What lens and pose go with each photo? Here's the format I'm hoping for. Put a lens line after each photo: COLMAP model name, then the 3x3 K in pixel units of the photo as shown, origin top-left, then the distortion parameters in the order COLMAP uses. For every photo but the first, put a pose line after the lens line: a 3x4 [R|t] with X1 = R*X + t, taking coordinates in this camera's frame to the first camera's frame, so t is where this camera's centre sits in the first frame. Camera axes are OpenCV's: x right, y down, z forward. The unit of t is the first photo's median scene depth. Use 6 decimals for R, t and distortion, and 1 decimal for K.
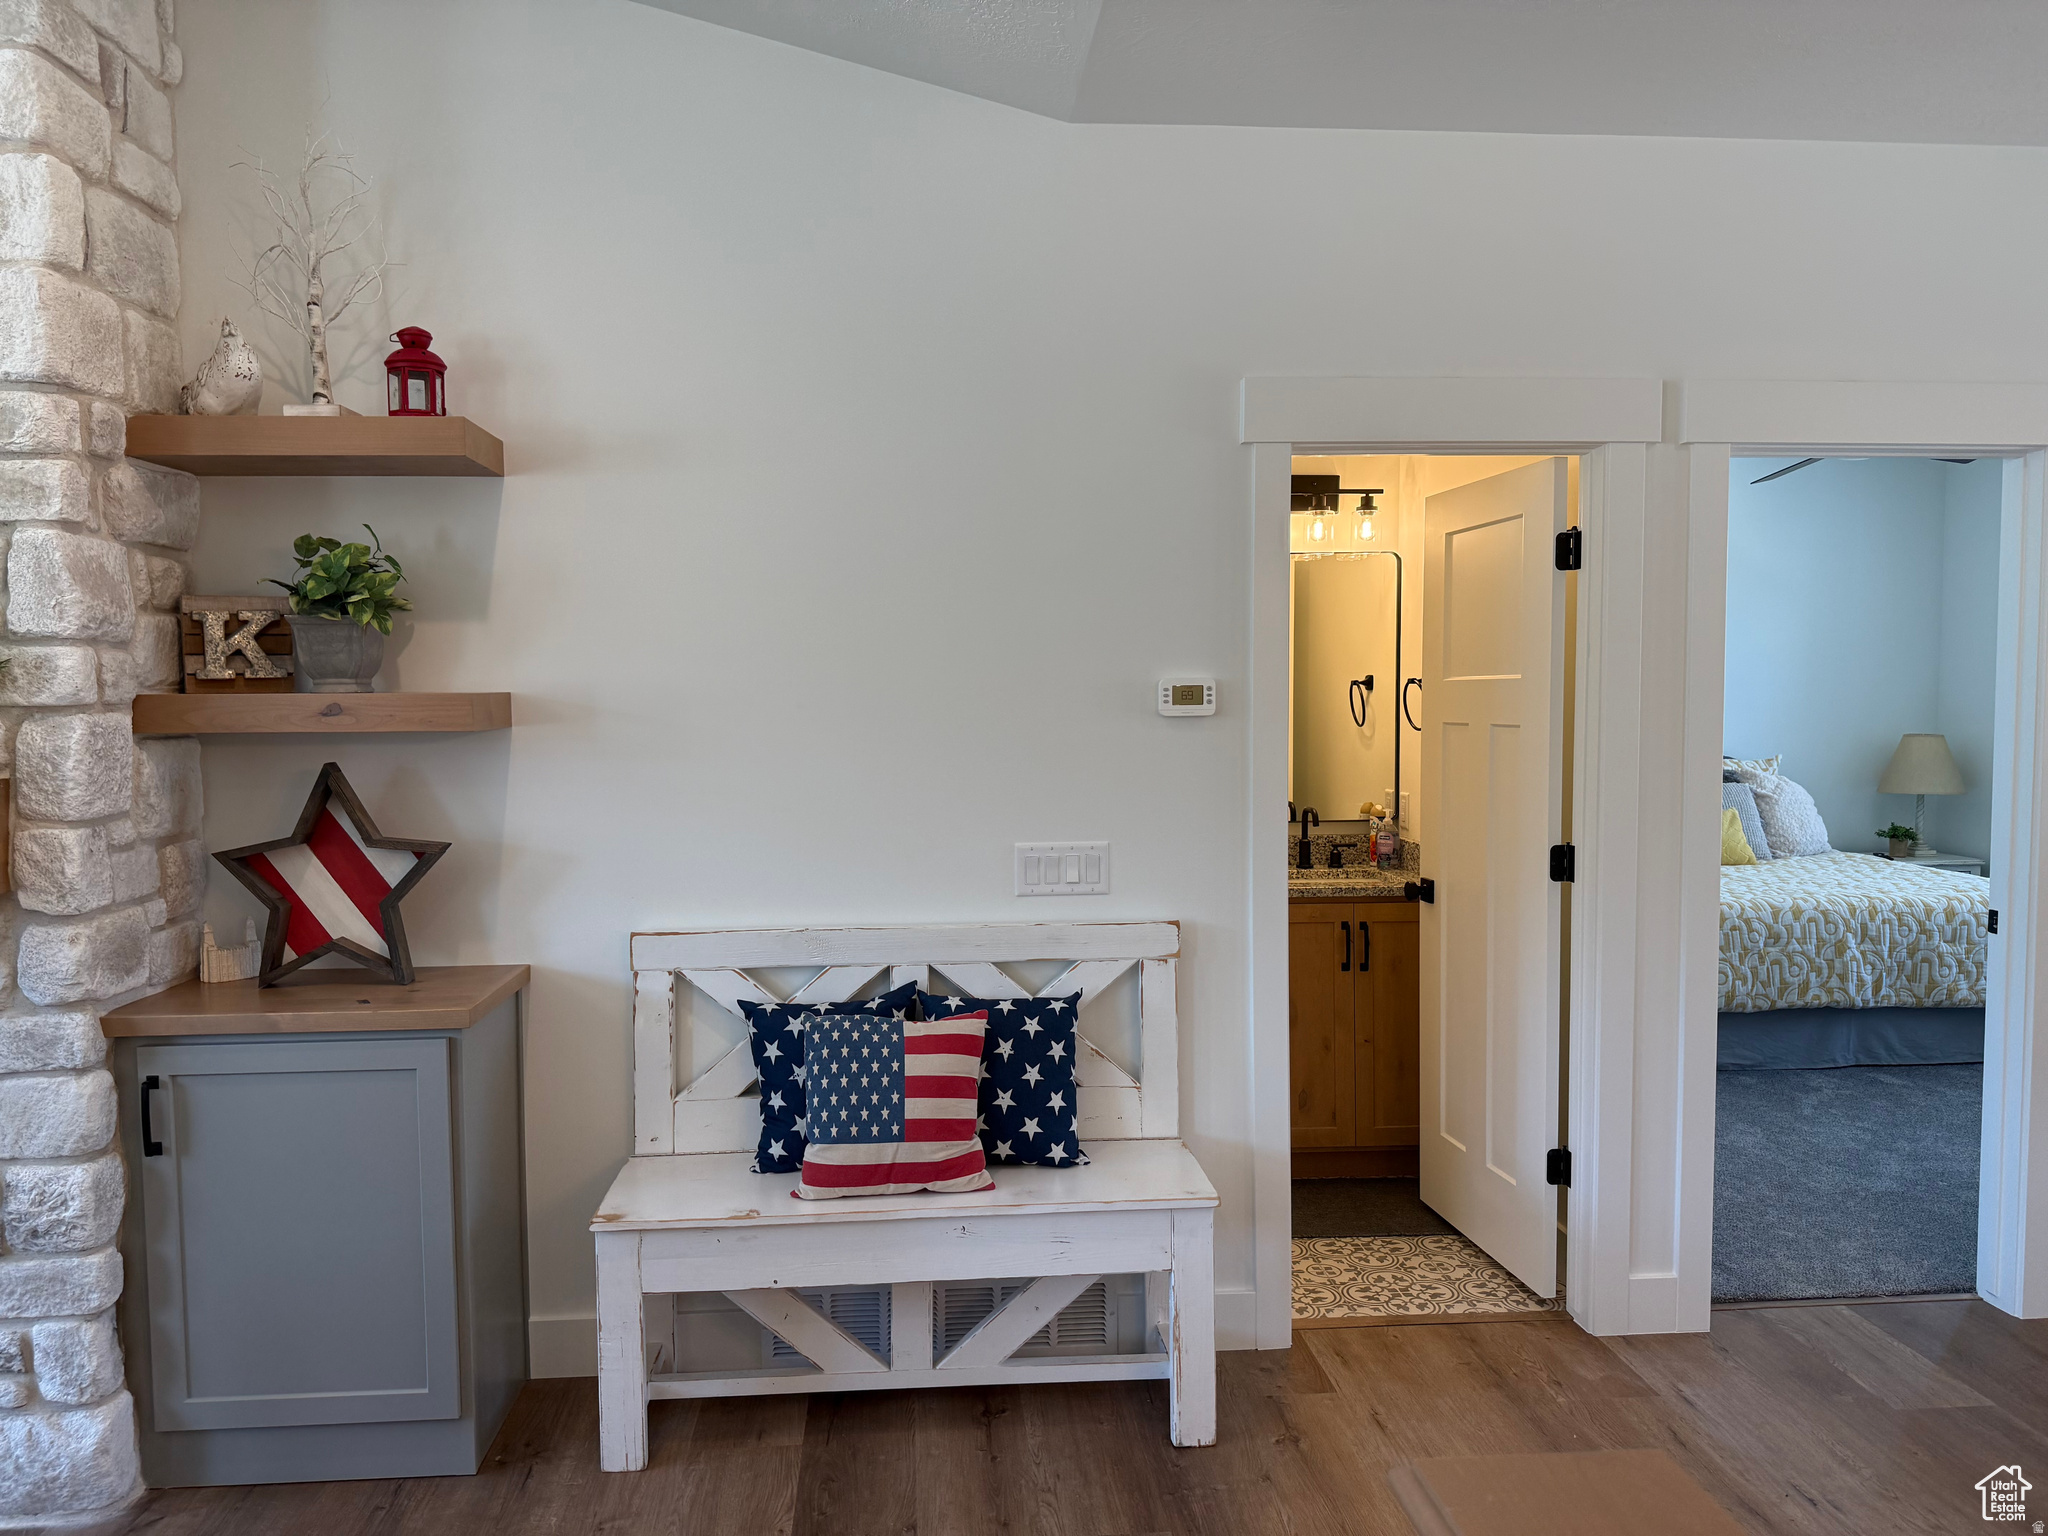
lens RADIAL K [[1447.7, 0, 1020.0], [0, 1447.7, 785.1], [0, 0, 1]] dist [0.060016, -0.075037]
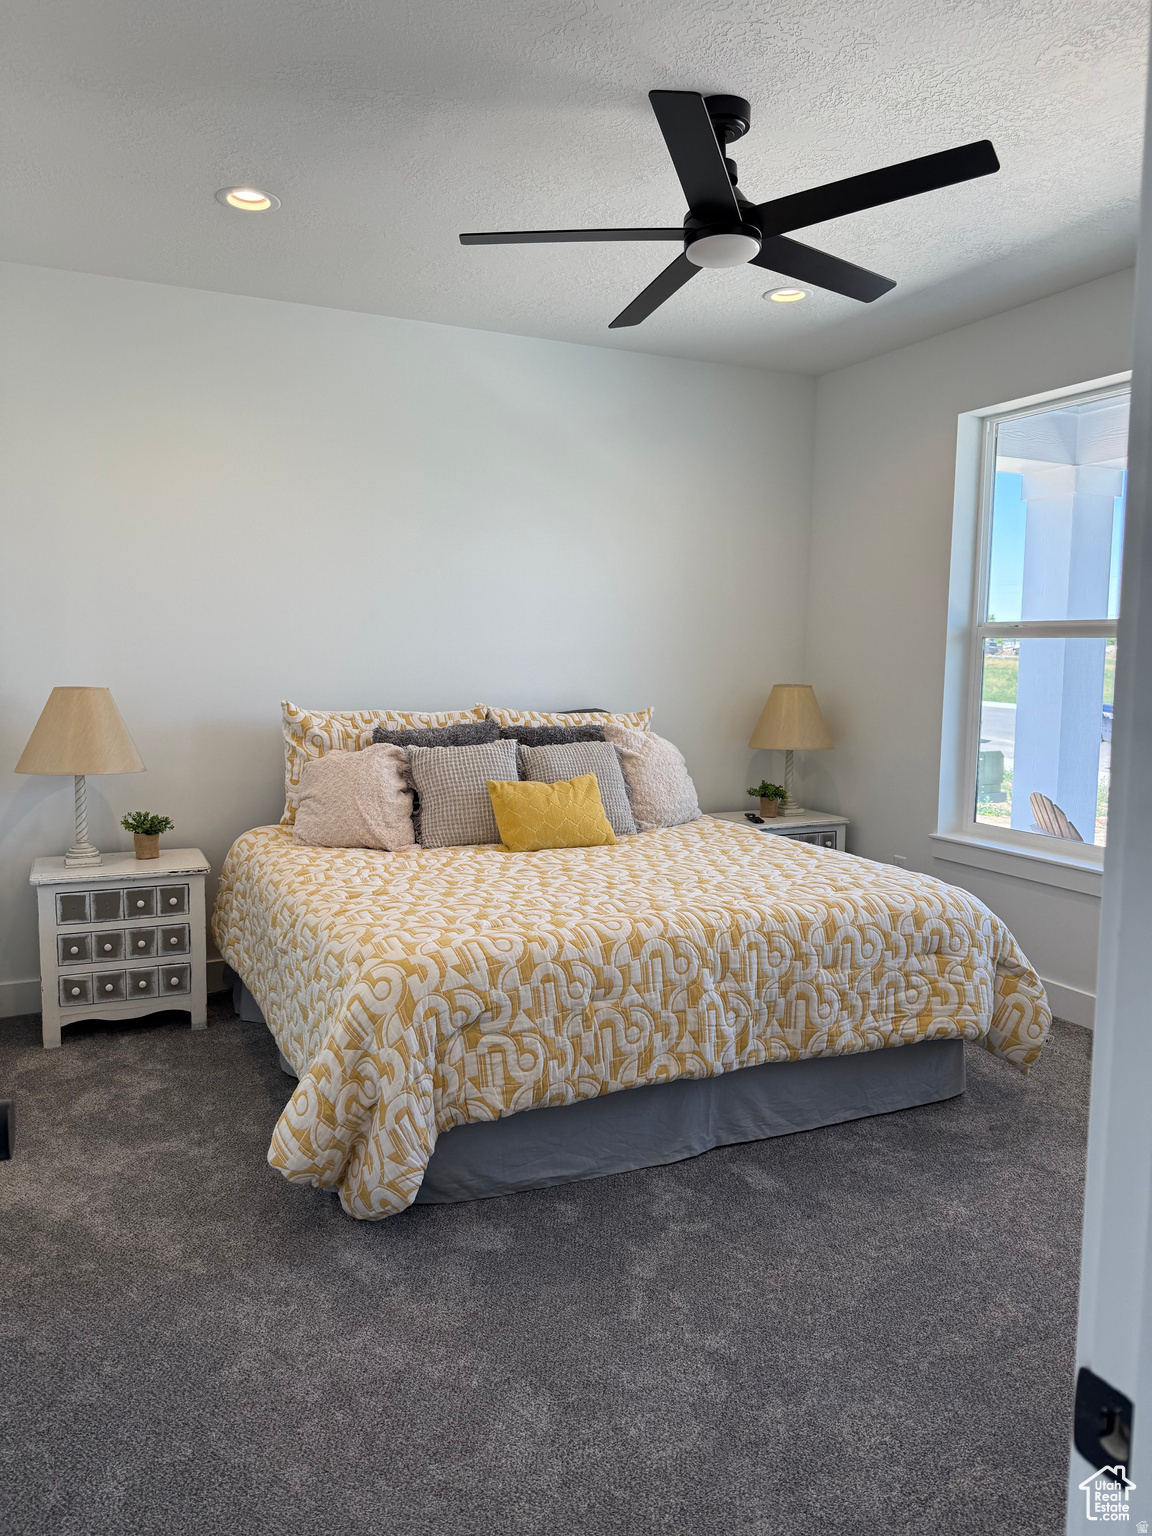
lens RADIAL K [[1085.8, 0, 571.2], [0, 1085.8, 753.1], [0, 0, 1]] dist [0.060016, -0.075037]
pose [[0.935948, -0.016153, 0.351768, 0.359837], [0.007936, 0.999661, 0.024789, -0.014203], [-0.352049, -0.020409, 0.935759, 0.597225]]
